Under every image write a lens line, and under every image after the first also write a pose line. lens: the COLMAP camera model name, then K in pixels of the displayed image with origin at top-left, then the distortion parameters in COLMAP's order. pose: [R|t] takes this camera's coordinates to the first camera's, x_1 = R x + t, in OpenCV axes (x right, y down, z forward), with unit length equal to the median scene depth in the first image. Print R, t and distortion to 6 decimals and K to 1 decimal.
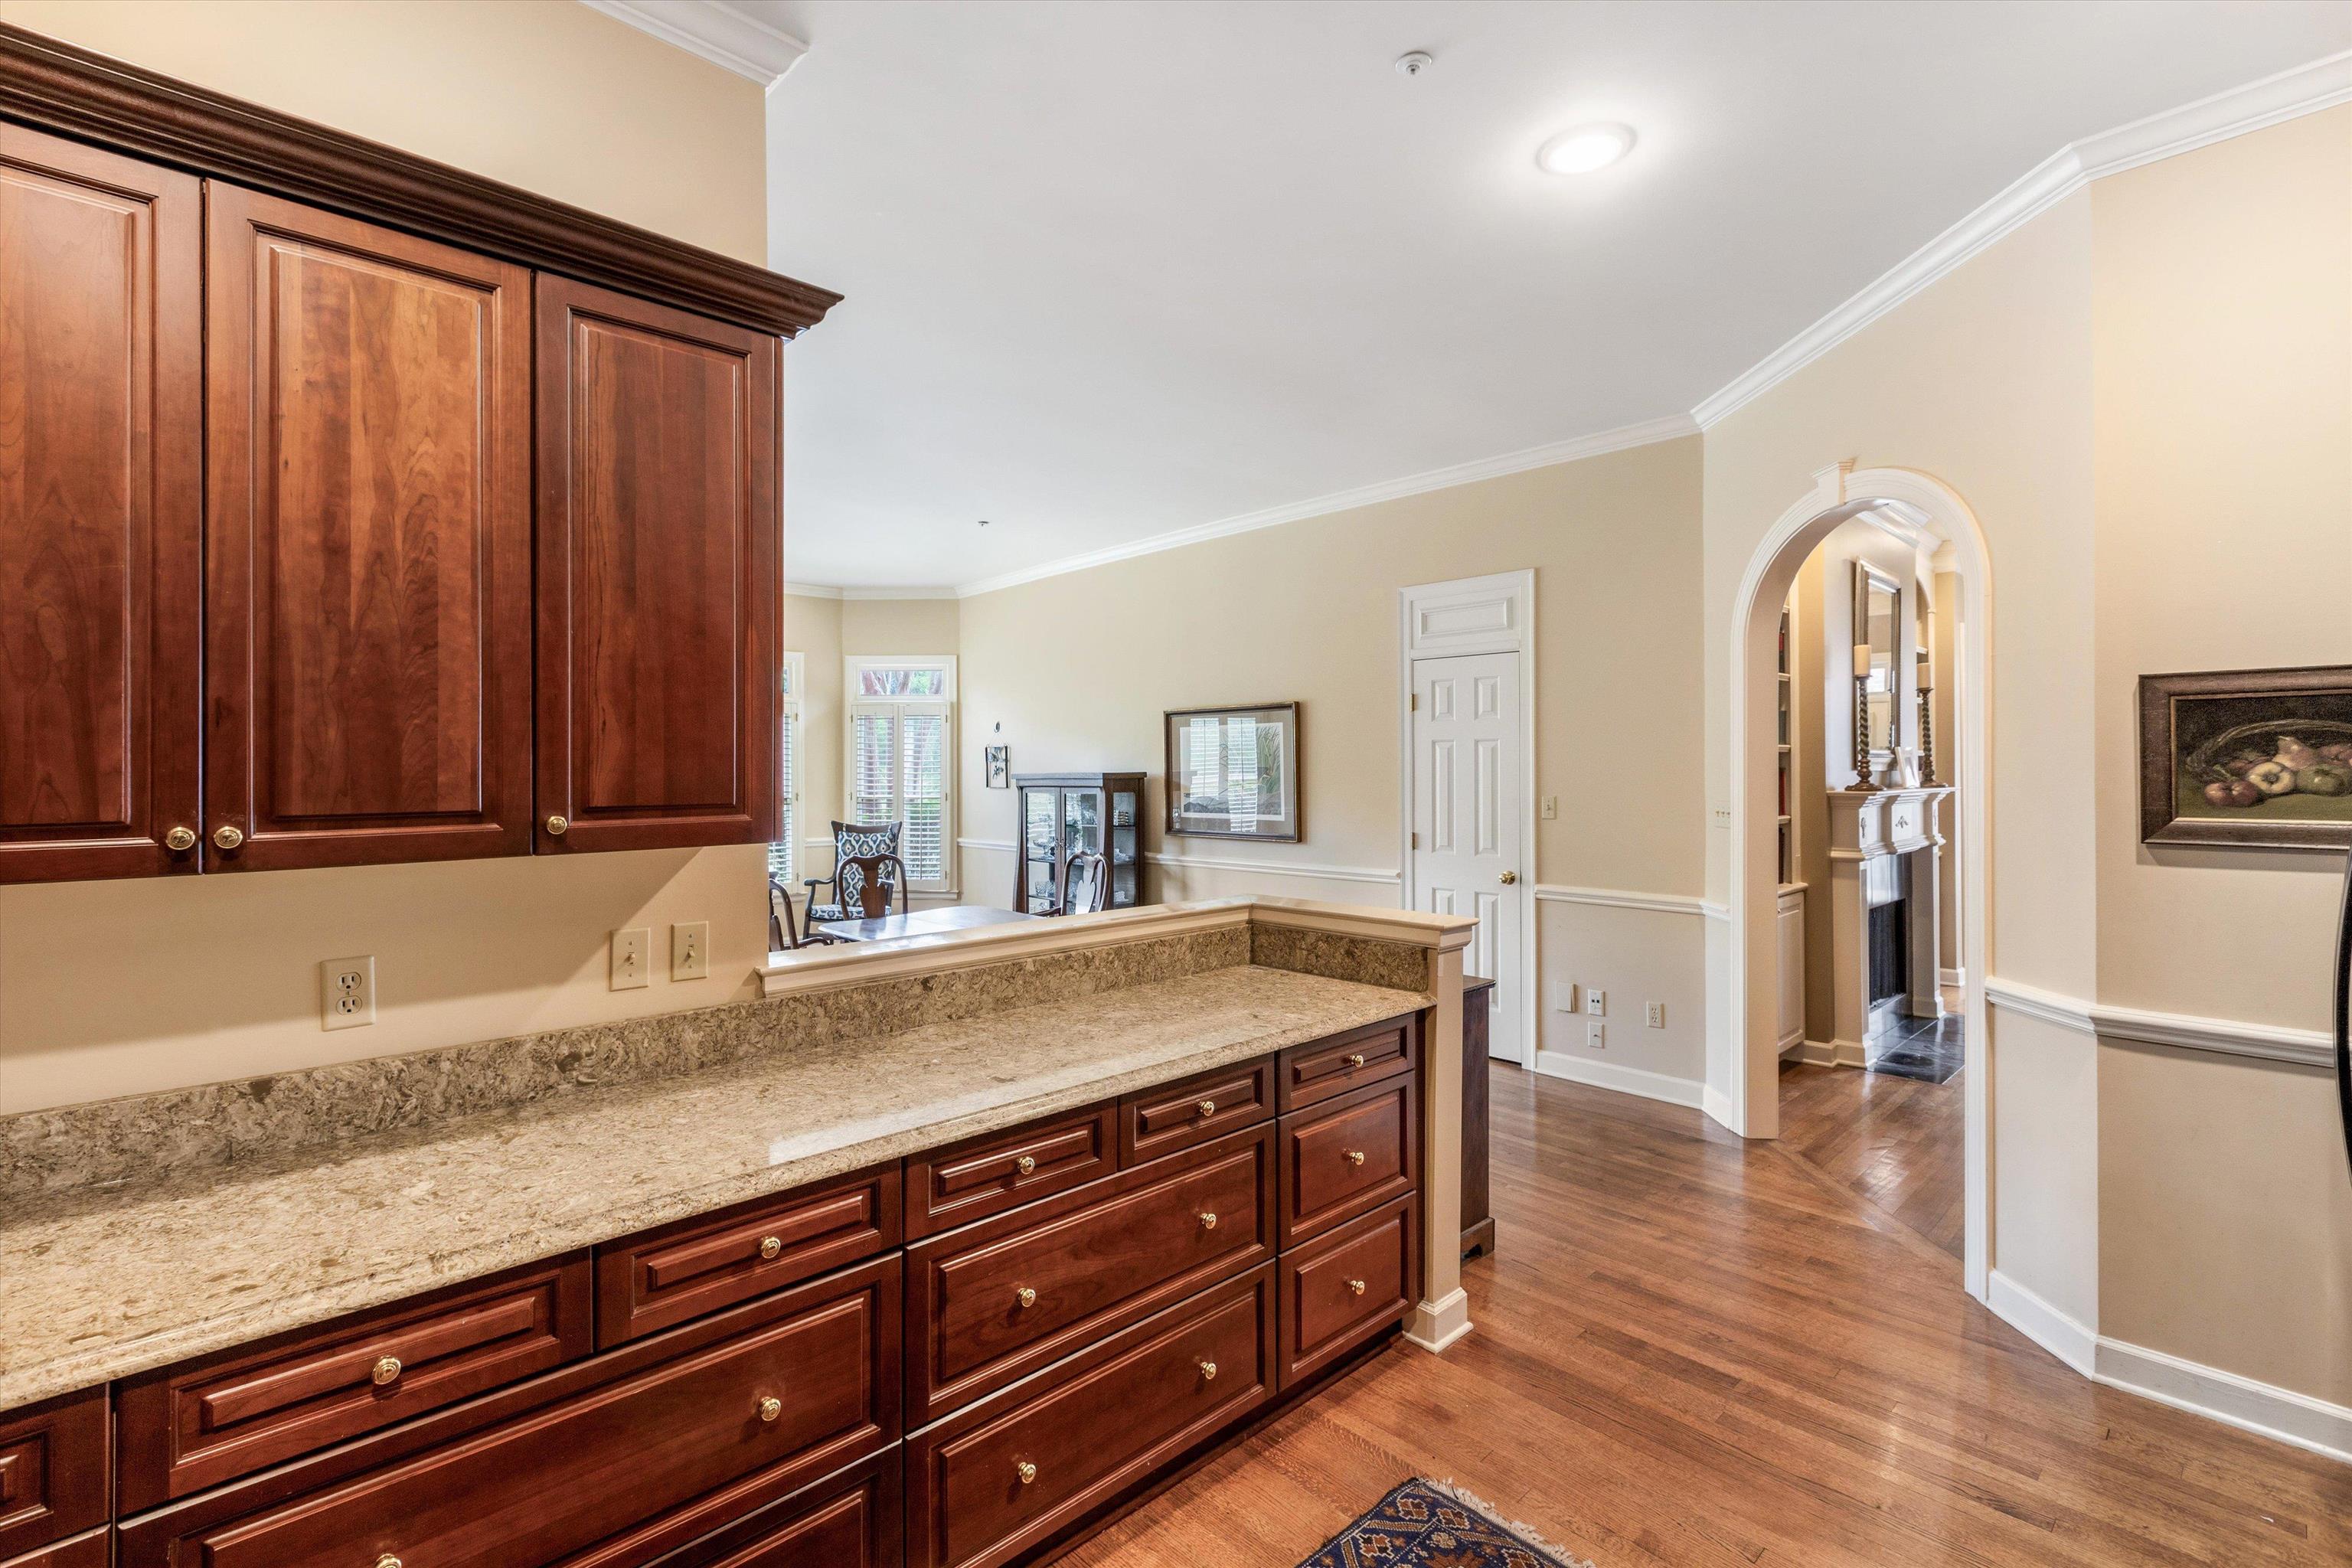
lens RADIAL K [[1062.1, 0, 1159.9], [0, 1062.1, 761.0], [0, 0, 1]] dist [0.008489, -0.000517]
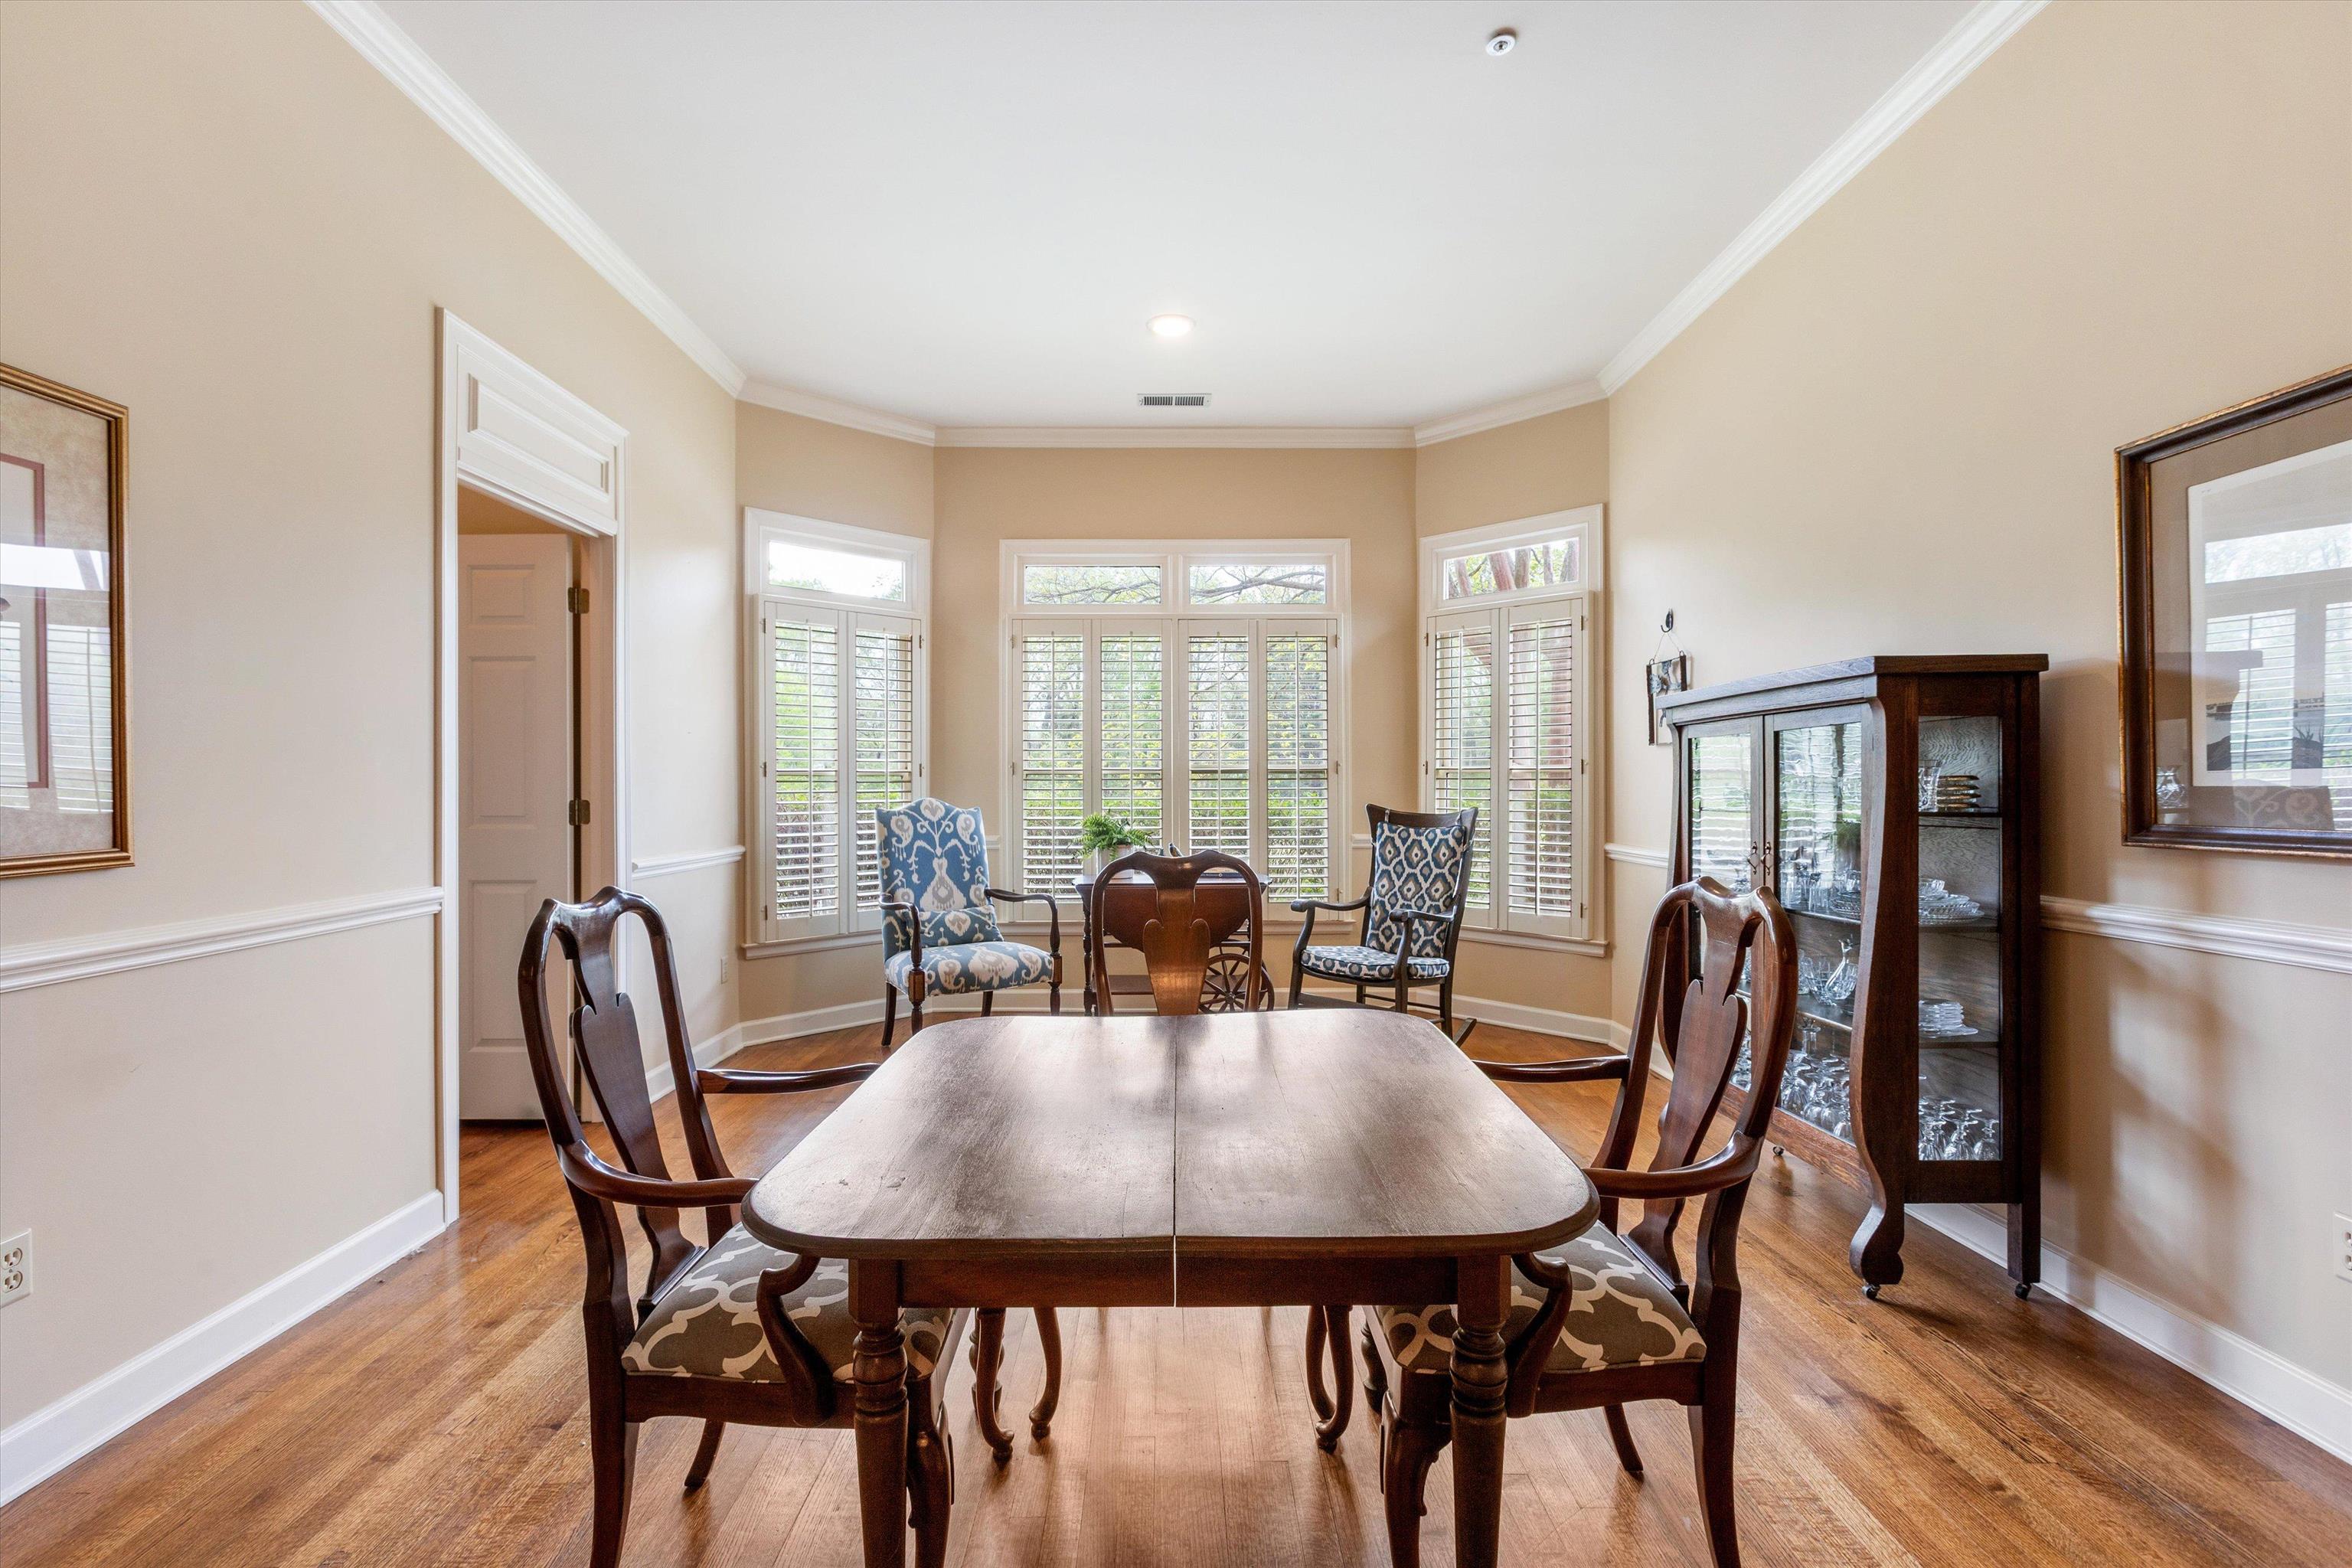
lens RADIAL K [[1062.1, 0, 1161.6], [0, 1062.1, 783.2], [0, 0, 1]] dist [0.008489, -0.000517]
pose [[0.736482, 0.000674, -0.676457, 0.009412], [0.003787, 0.999980, 0.005118, 0.047804], [0.676447, -0.006331, 0.736464, 0.568643]]
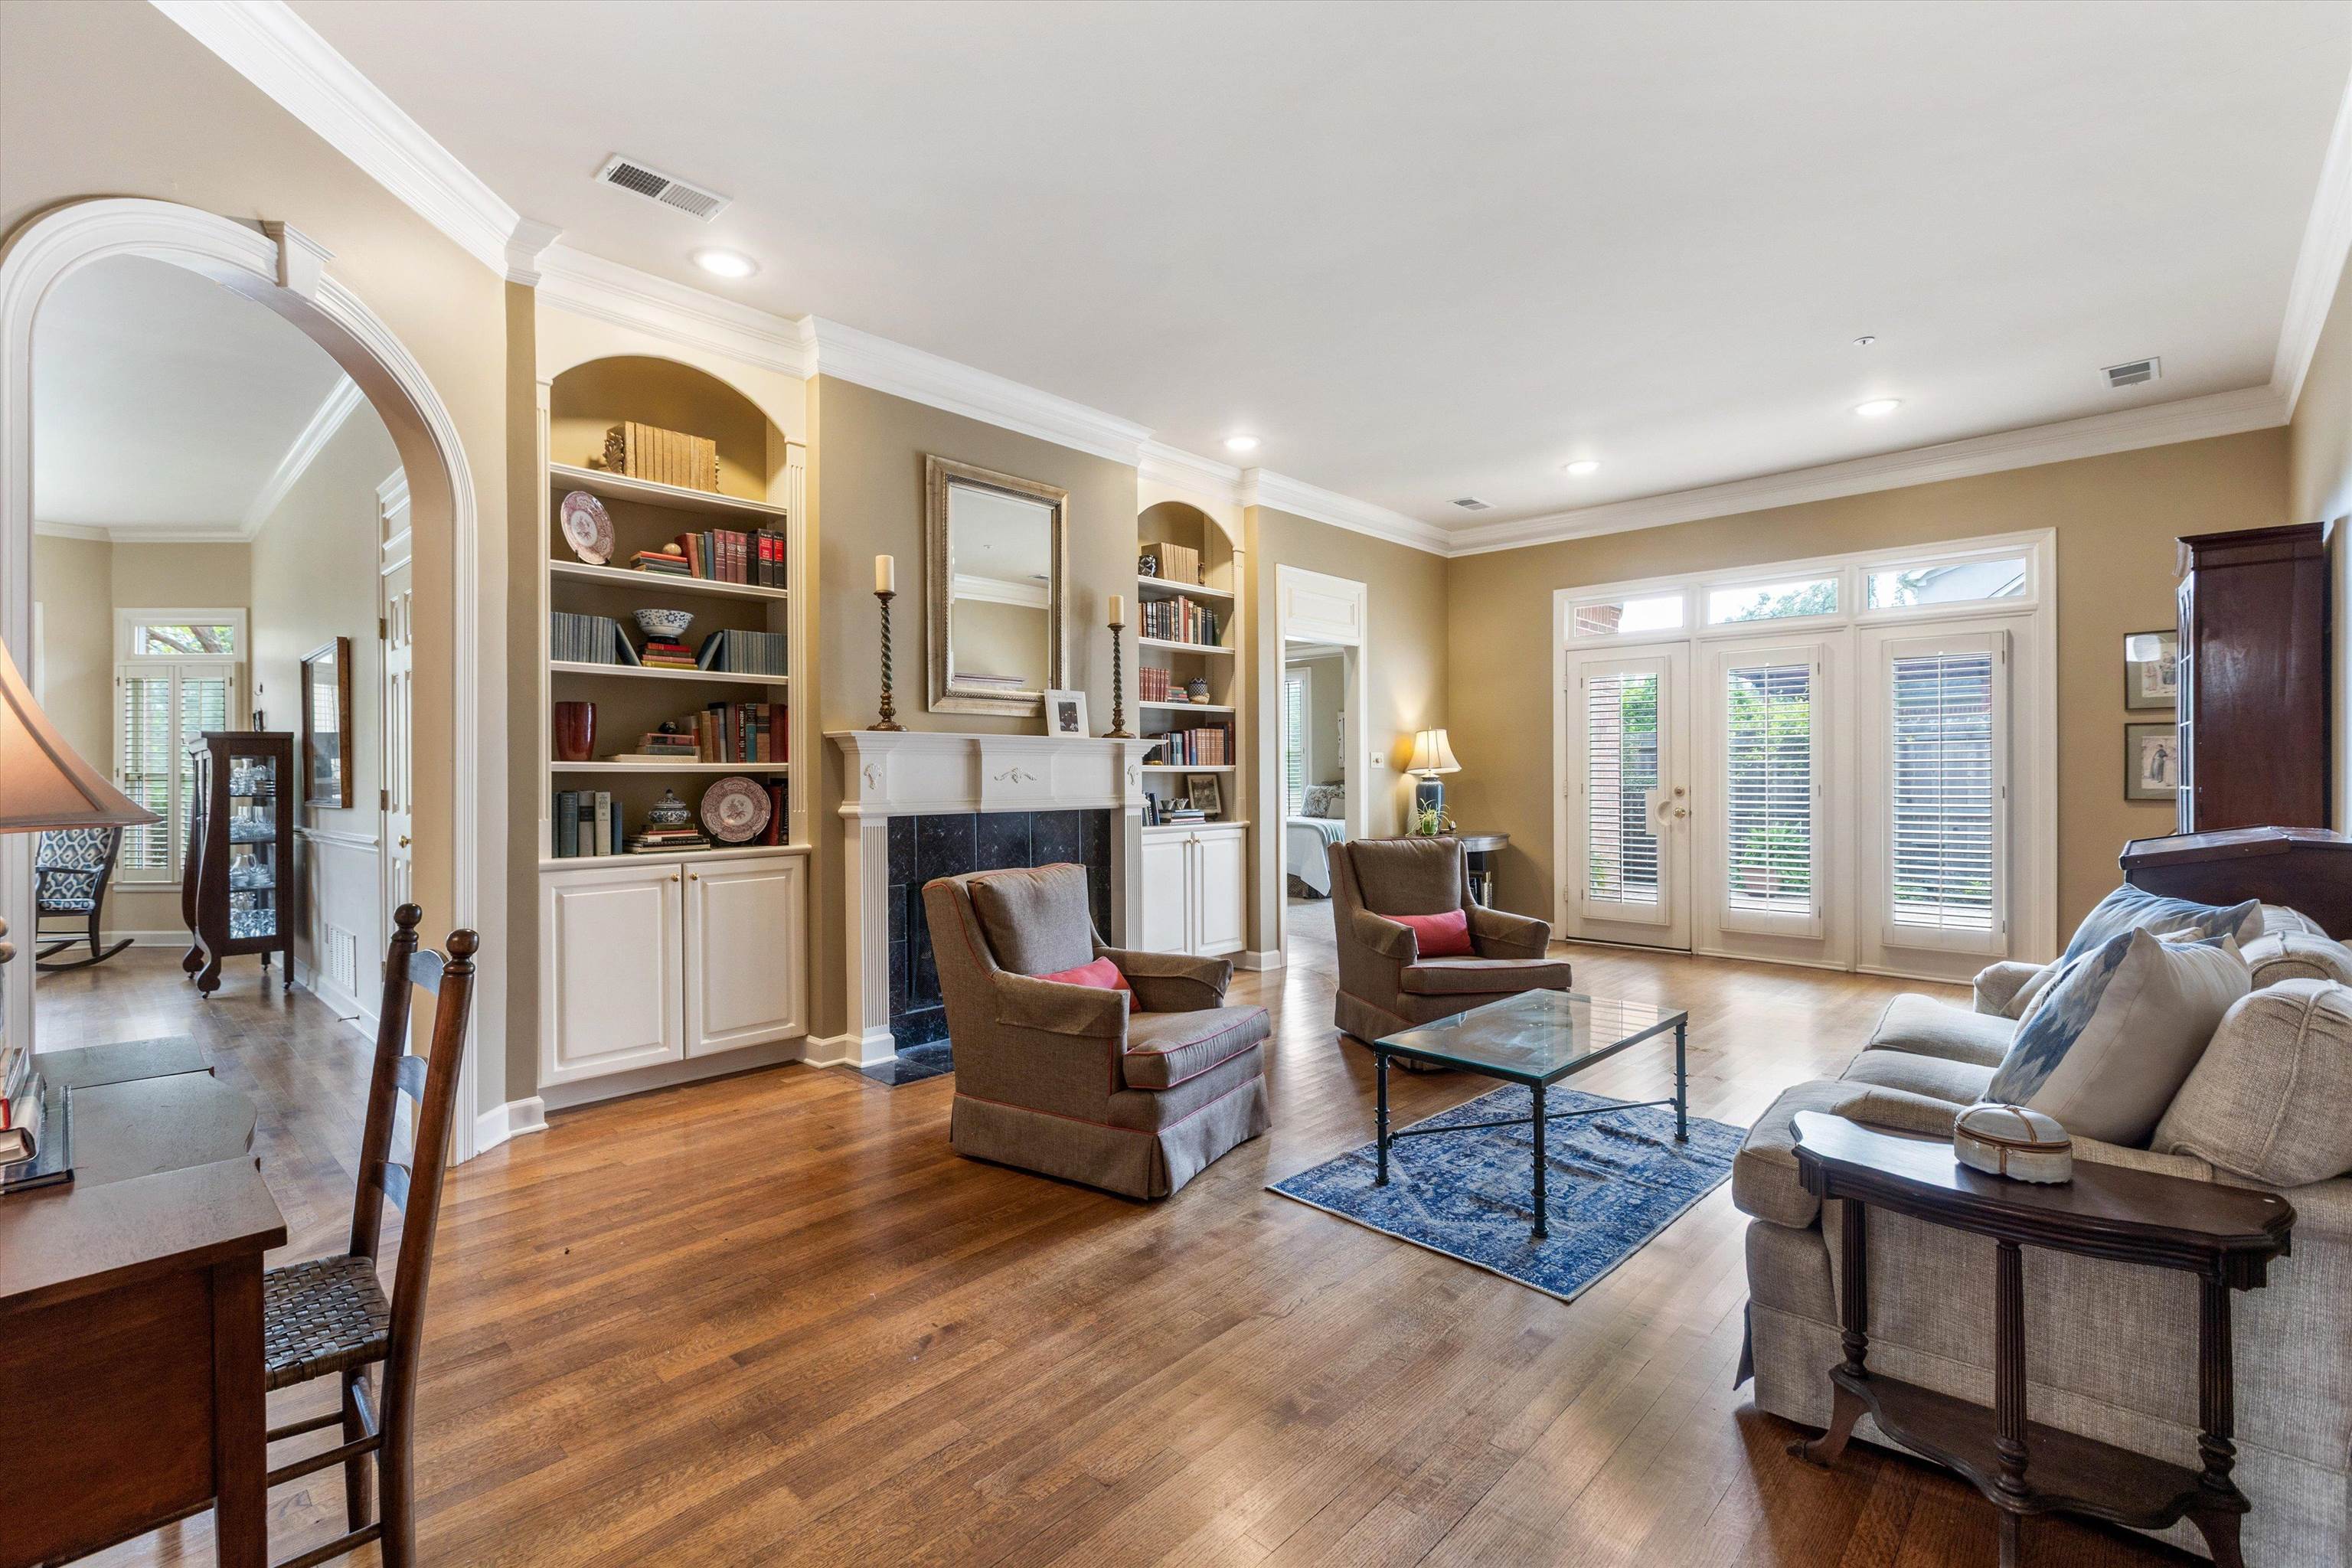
lens RADIAL K [[1062.1, 0, 1161.2], [0, 1062.1, 771.9], [0, 0, 1]] dist [0.008489, -0.000517]
pose [[0.998298, -0.002845, 0.058246, 0.616069], [0.002874, 0.999996, -0.000418, 0.044051], [-0.058244, 0.000585, 0.998302, 0.125177]]
